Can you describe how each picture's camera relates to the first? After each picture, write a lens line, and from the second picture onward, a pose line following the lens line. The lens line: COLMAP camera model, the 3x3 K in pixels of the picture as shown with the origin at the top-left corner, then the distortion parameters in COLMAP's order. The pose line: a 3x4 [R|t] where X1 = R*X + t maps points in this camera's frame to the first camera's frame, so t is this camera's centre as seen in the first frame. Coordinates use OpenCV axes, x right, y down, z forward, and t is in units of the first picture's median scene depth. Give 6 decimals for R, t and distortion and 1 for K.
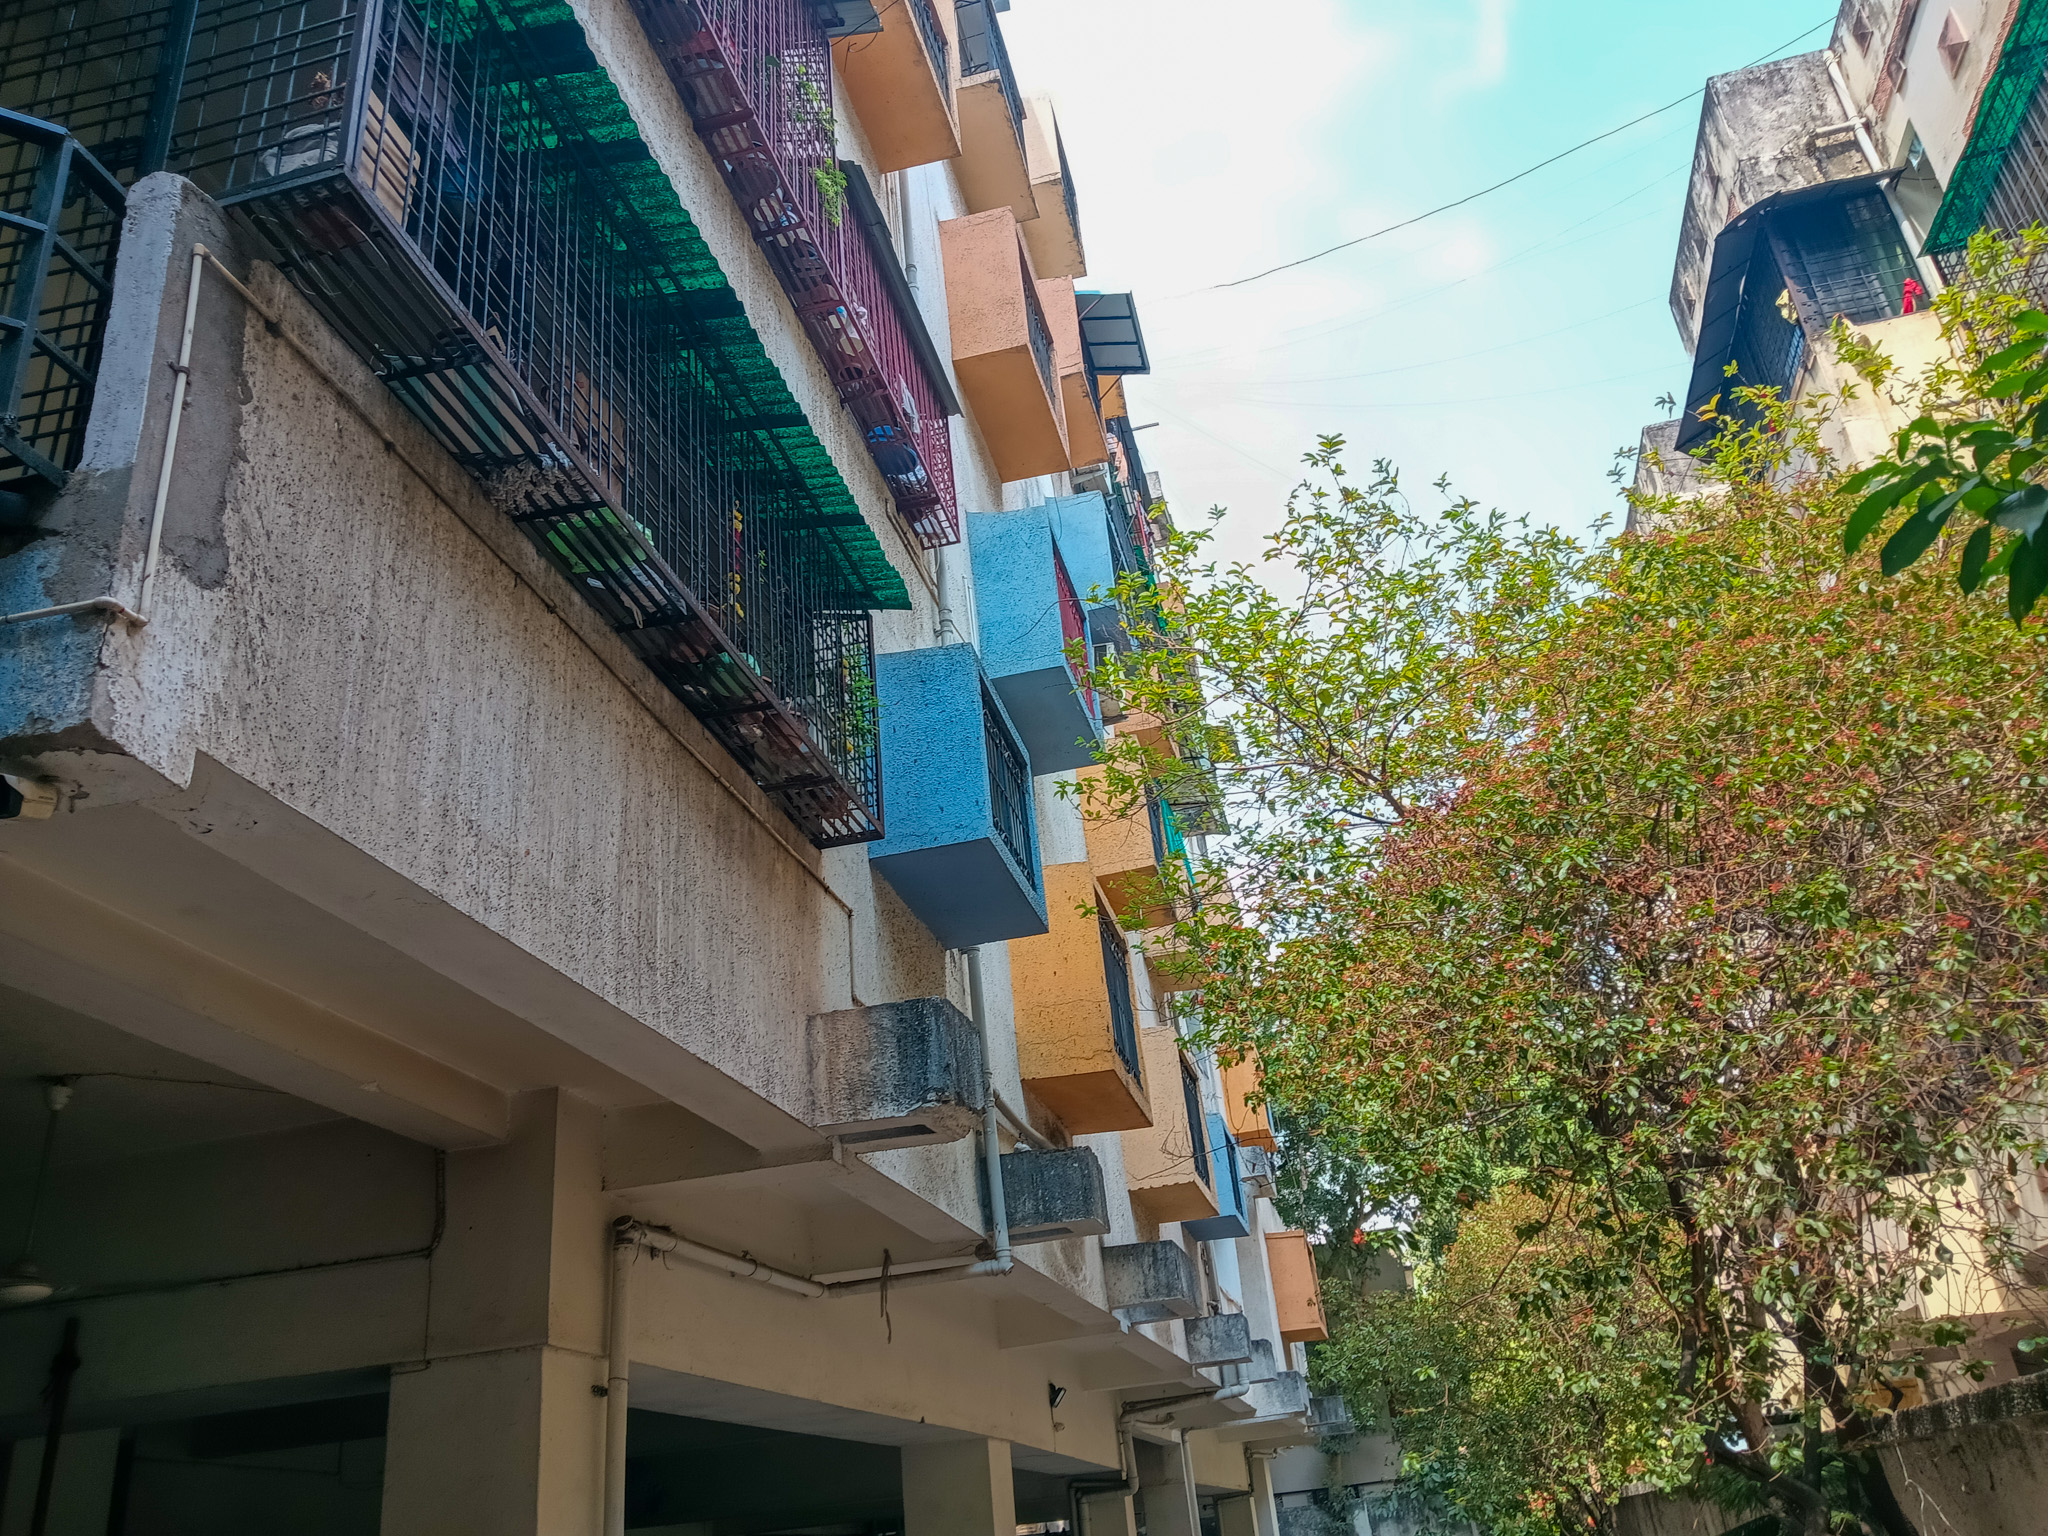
lens RADIAL K [[1634.5, 0, 1025.1], [0, 1634.5, 764.5], [0, 0, 1]] dist [0.055658, -0.111079]
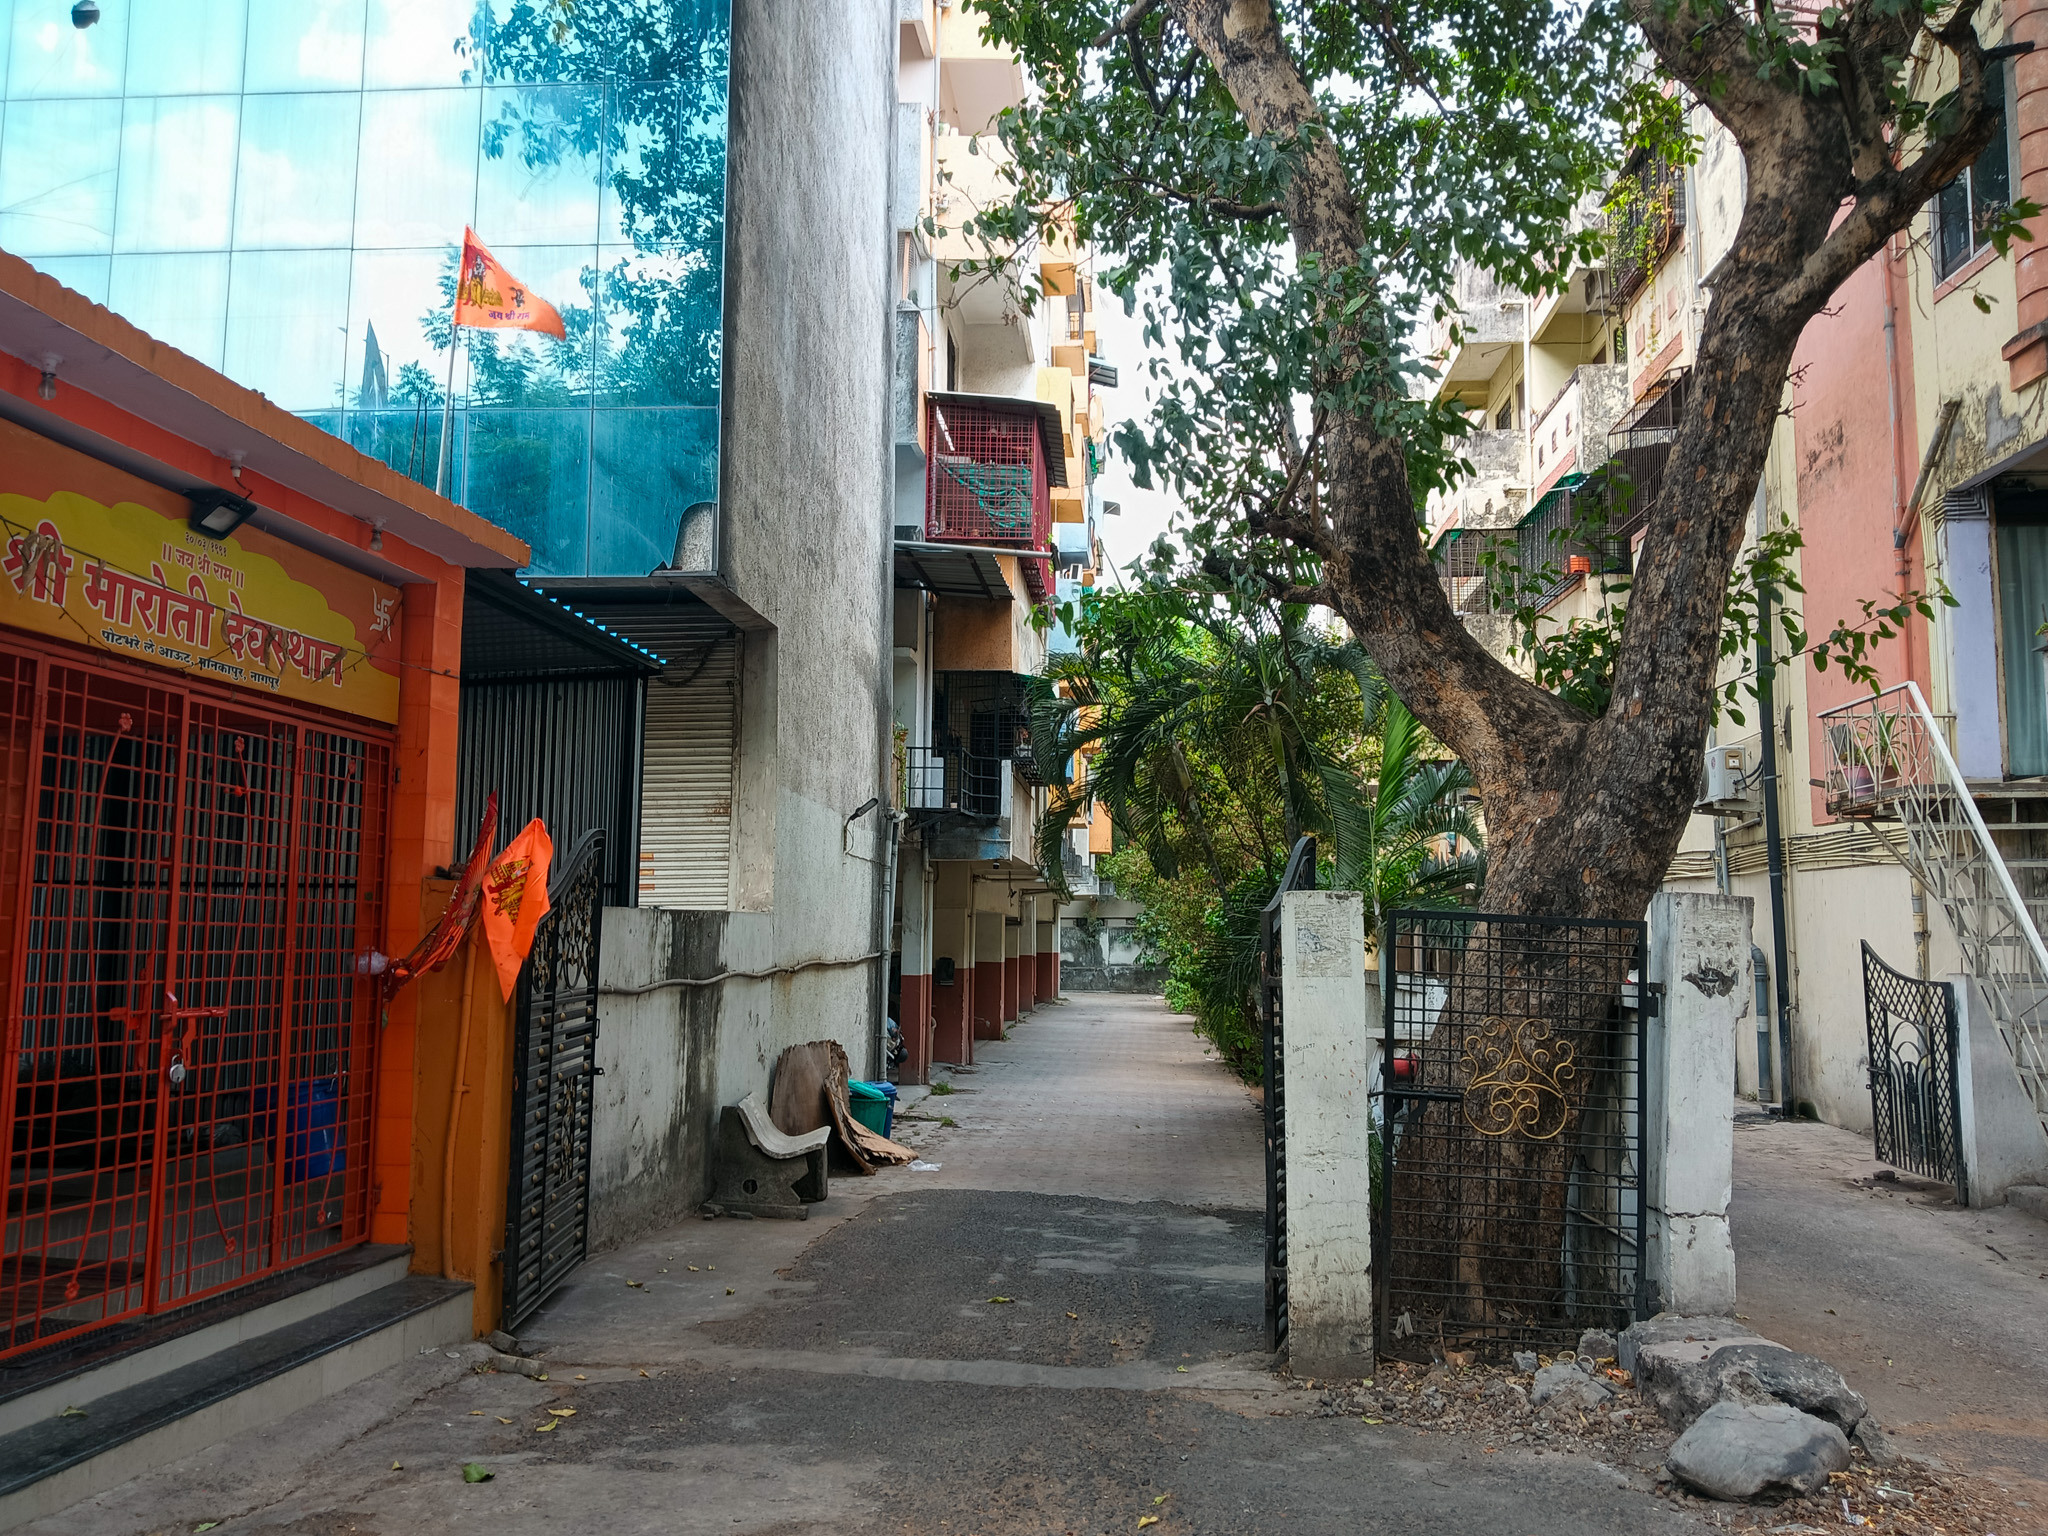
lens RADIAL K [[1634.5, 0, 1027.7], [0, 1634.5, 759.4], [0, 0, 1]] dist [0.055658, -0.111079]
pose [[0.982246, 0.118638, 0.145319, -0.136716], [-0.160802, 0.931420, 0.326496, -0.243440], [-0.096618, -0.344067, 0.933961, -0.488831]]
